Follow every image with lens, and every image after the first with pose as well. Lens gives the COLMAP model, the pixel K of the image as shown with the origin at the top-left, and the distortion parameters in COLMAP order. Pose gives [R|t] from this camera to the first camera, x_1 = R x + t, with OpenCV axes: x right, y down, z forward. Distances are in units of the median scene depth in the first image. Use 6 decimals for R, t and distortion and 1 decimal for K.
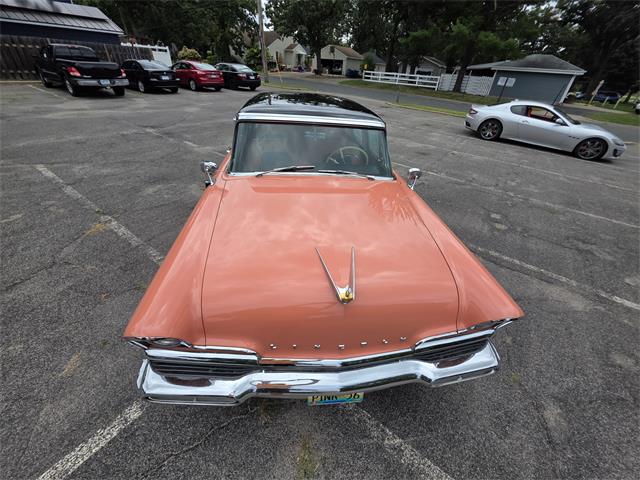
lens RADIAL K [[258.6, 0, 324.2], [0, 258.6, 236.7], [0, 0, 1]] dist [0.004539, -0.001375]
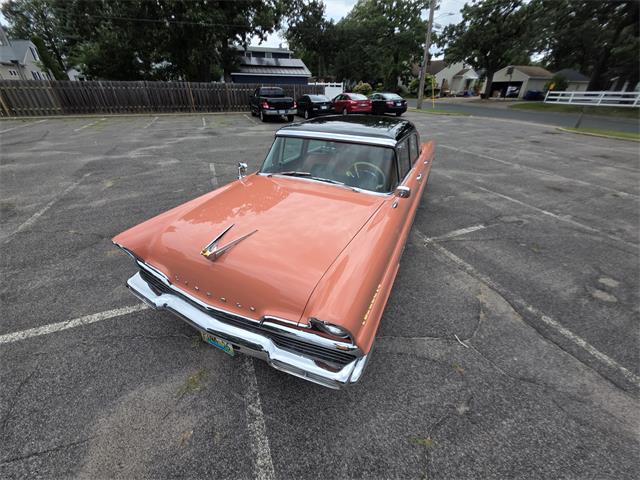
lens RADIAL K [[258.6, 0, 323.9], [0, 258.6, 235.9], [0, 0, 1]] dist [0.004539, -0.001375]
pose [[0.848561, 0.209752, -0.485745, 0.077742], [-0.249502, 0.968211, -0.017775, 0.000829], [0.466575, 0.136277, 0.873920, 0.004931]]
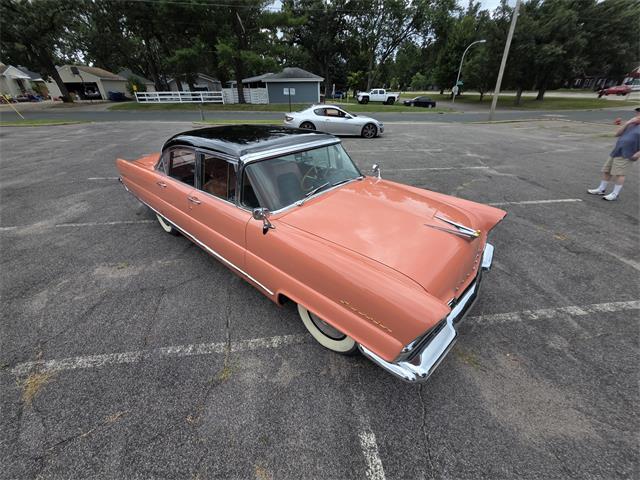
lens RADIAL K [[258.6, 0, 324.5], [0, 258.6, 235.2], [0, 0, 1]] dist [0.004539, -0.001375]
pose [[0.731974, -0.396938, 0.553764, -0.096609], [0.420451, 0.902710, 0.091304, -0.020286], [-0.536130, 0.165998, 0.827653, 0.008356]]
